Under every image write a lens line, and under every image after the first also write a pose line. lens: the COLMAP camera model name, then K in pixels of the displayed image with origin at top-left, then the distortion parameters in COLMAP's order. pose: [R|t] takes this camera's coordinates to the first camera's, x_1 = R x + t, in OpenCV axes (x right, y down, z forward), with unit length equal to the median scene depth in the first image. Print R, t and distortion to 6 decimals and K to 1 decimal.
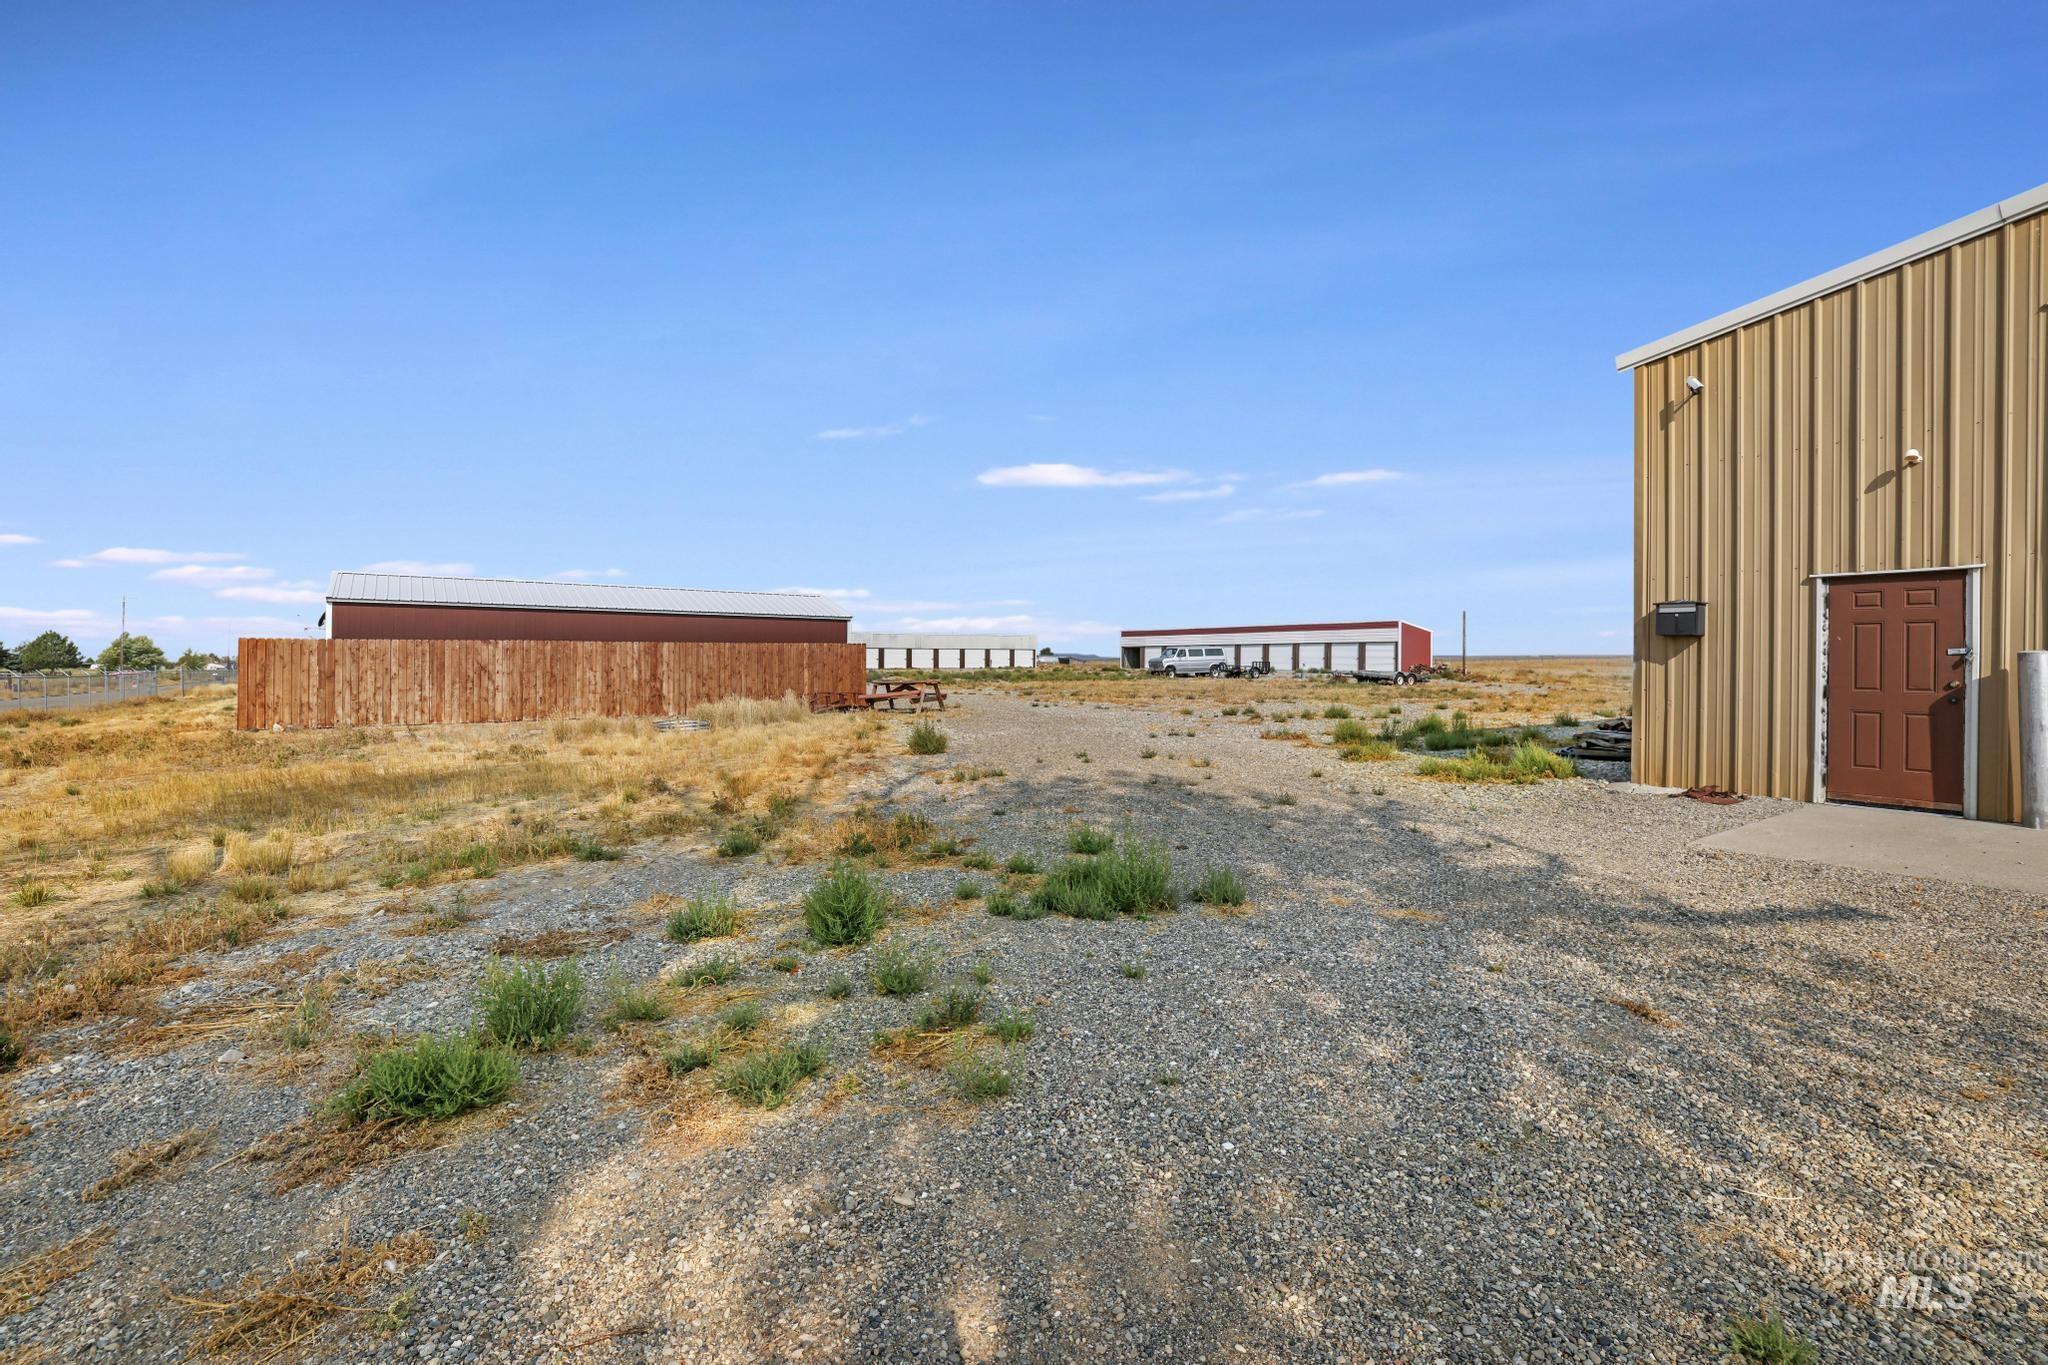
lens RADIAL K [[914.4, 0, 1026.5], [0, 914.4, 667.3], [0, 0, 1]] dist [-0.043544, 0.017263]
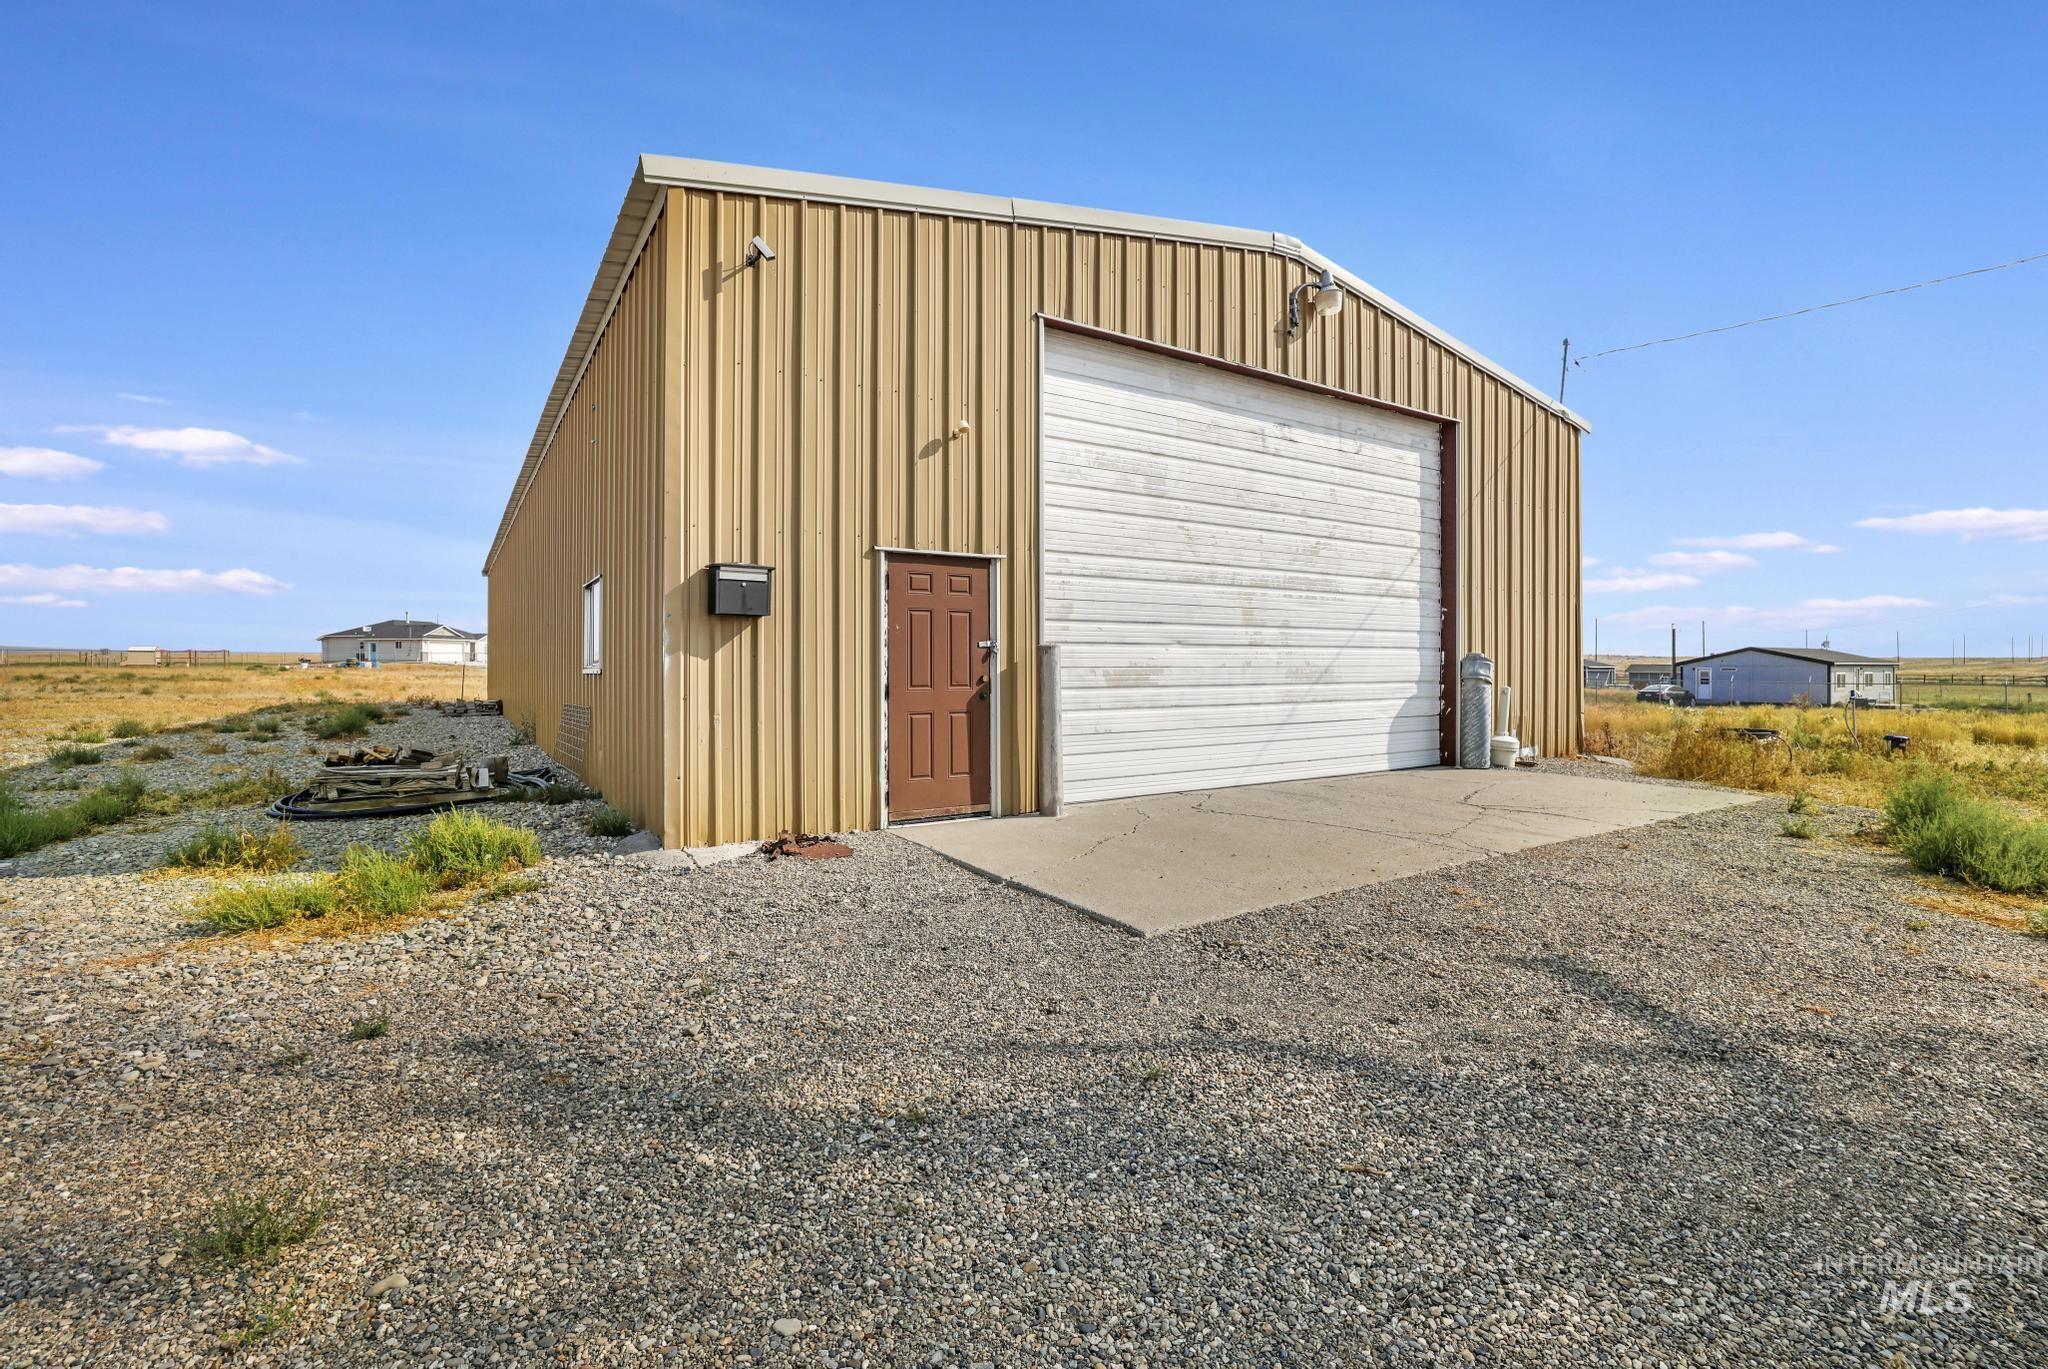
lens RADIAL K [[914.4, 0, 1026.5], [0, 914.4, 669.3], [0, 0, 1]] dist [-0.043544, 0.017263]
pose [[0.016717, -0.009024, 0.999820, 0.047608], [0.008612, 0.999923, 0.008881, 0.000652], [-0.999823, 0.008462, 0.016794, 0.687377]]
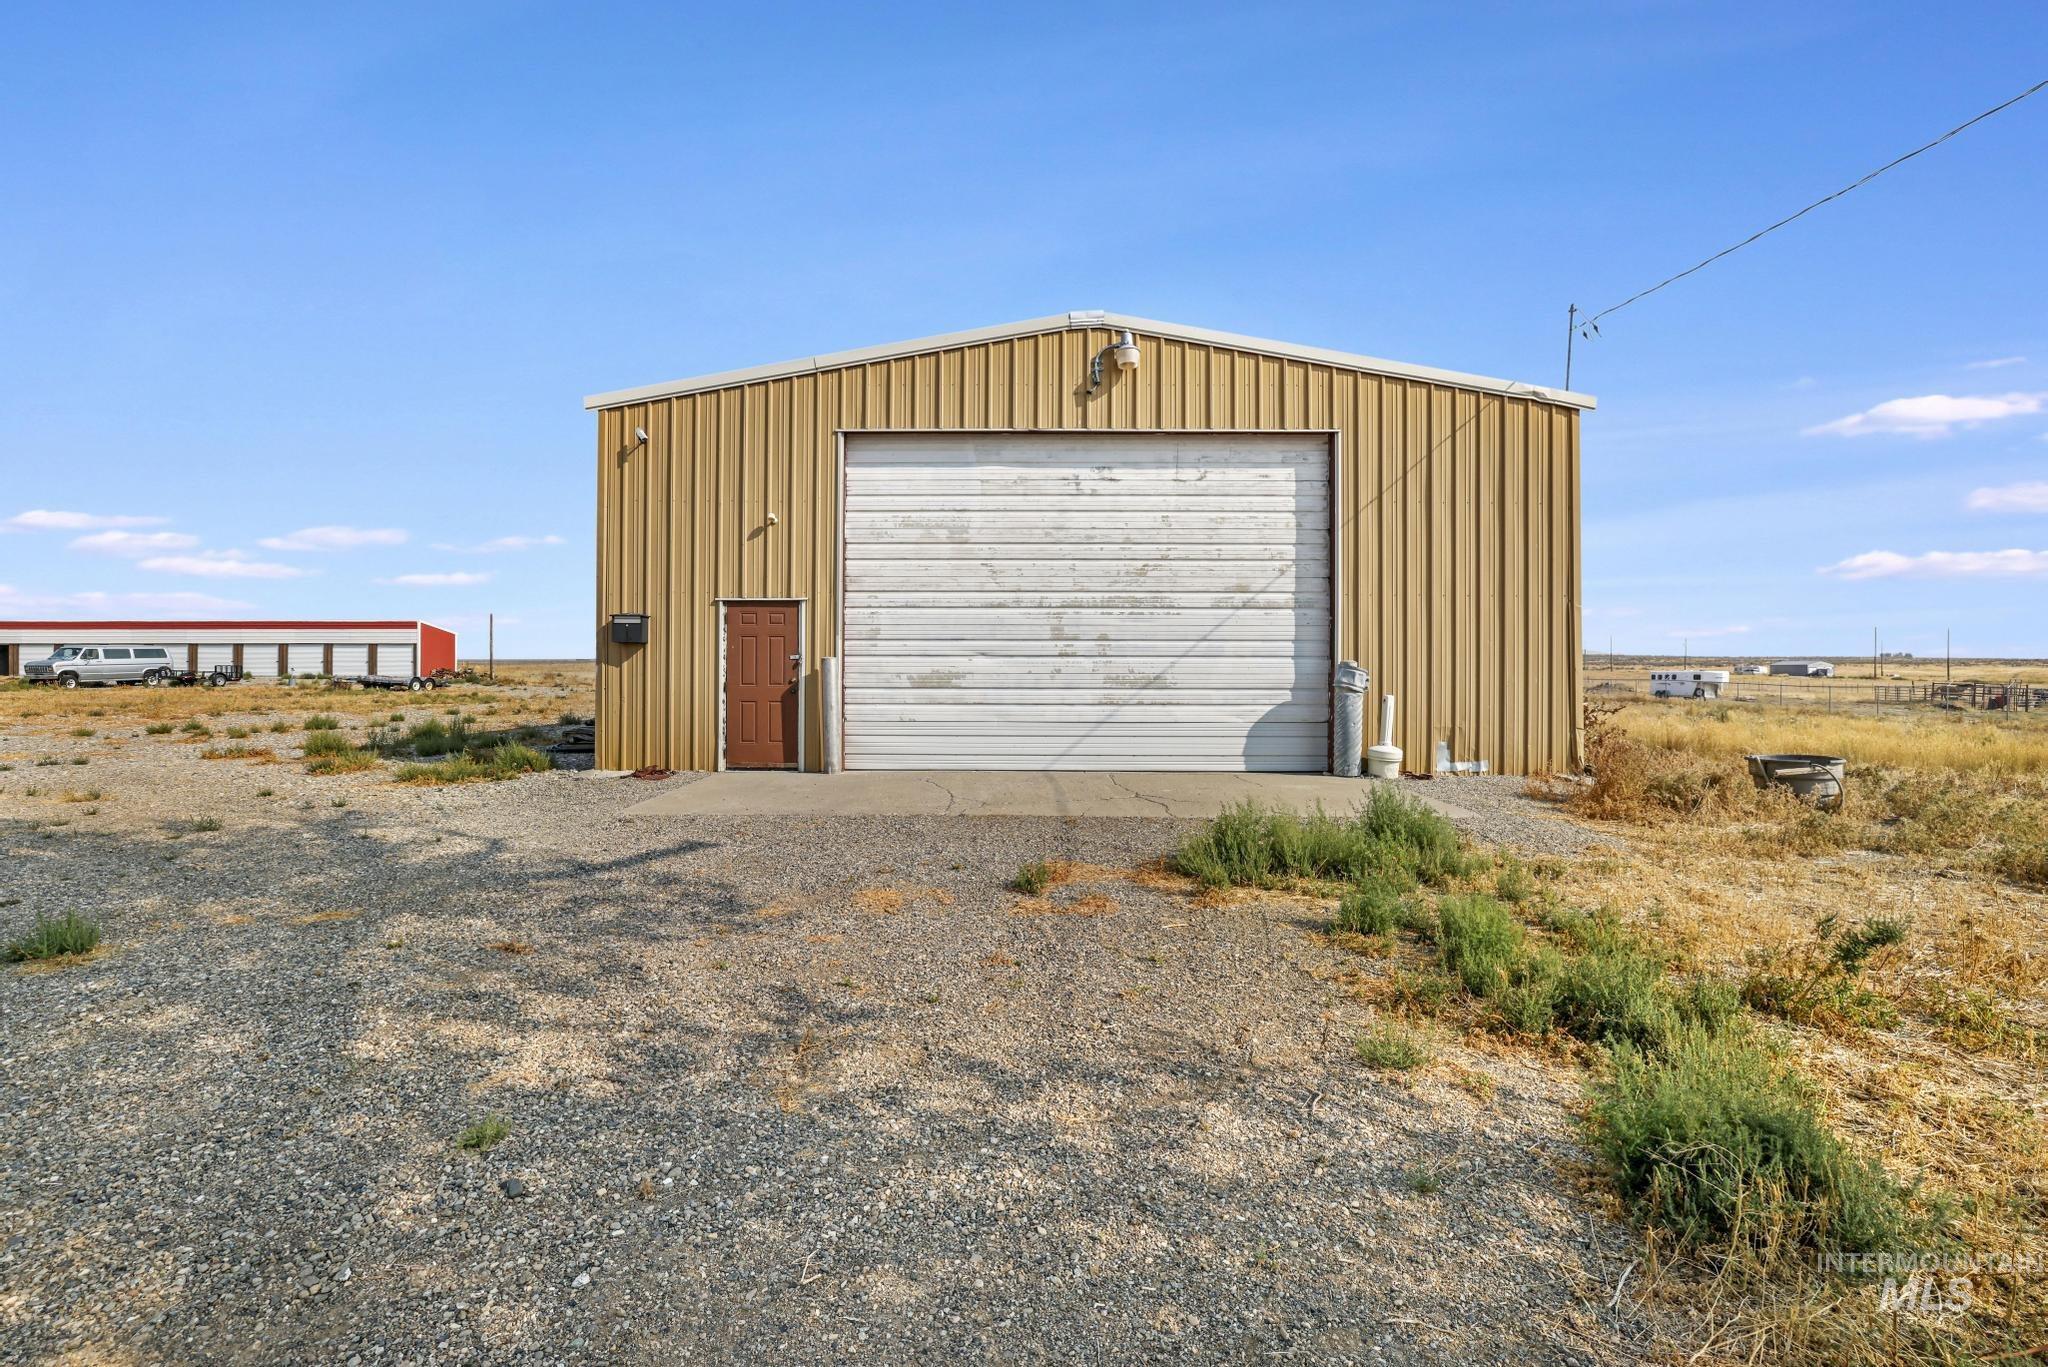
lens RADIAL K [[914.4, 0, 1026.5], [0, 914.4, 668.3], [0, 0, 1]] dist [-0.043544, 0.017263]
pose [[0.564869, -0.003067, 0.825175, 0.026179], [0.005783, 0.999983, -0.000243, 0.001941], [-0.825160, 0.004909, 0.564877, -0.106574]]
